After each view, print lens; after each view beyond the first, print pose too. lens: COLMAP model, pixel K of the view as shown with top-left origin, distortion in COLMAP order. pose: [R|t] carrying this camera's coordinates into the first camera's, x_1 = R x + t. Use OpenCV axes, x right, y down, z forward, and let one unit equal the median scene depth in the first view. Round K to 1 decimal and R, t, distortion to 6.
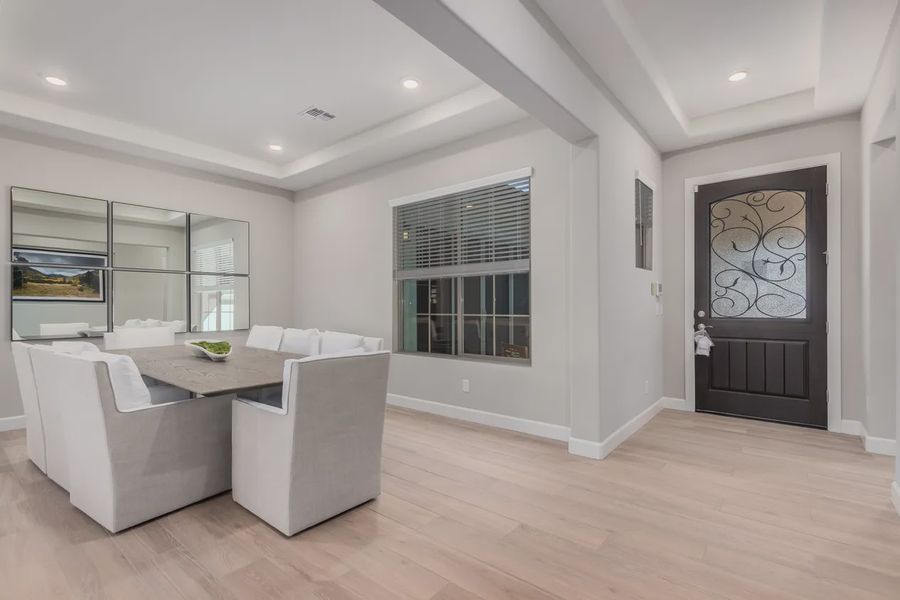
lens RADIAL K [[417.8, 0, 453.4], [0, 417.8, 303.4], [0, 0, 1]] dist [0.009181, -0.004275]
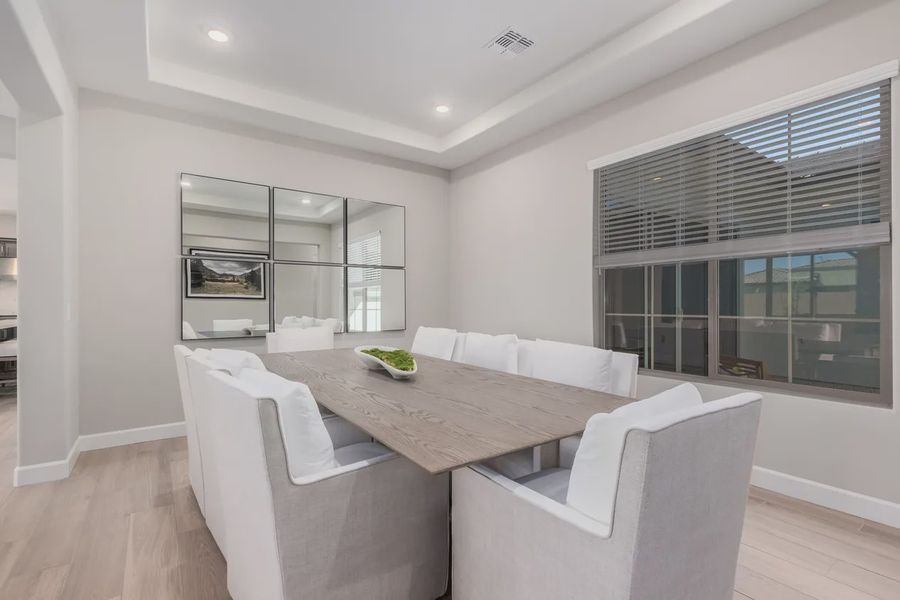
lens RADIAL K [[417.8, 0, 450.3], [0, 417.8, 302.7], [0, 0, 1]] dist [0.009181, -0.004275]
pose [[0.962466, 0.001384, -0.271399, -0.172248], [-0.000417, 0.999993, 0.003623, 0.002131], [0.271403, -0.003373, 0.962460, 0.200556]]
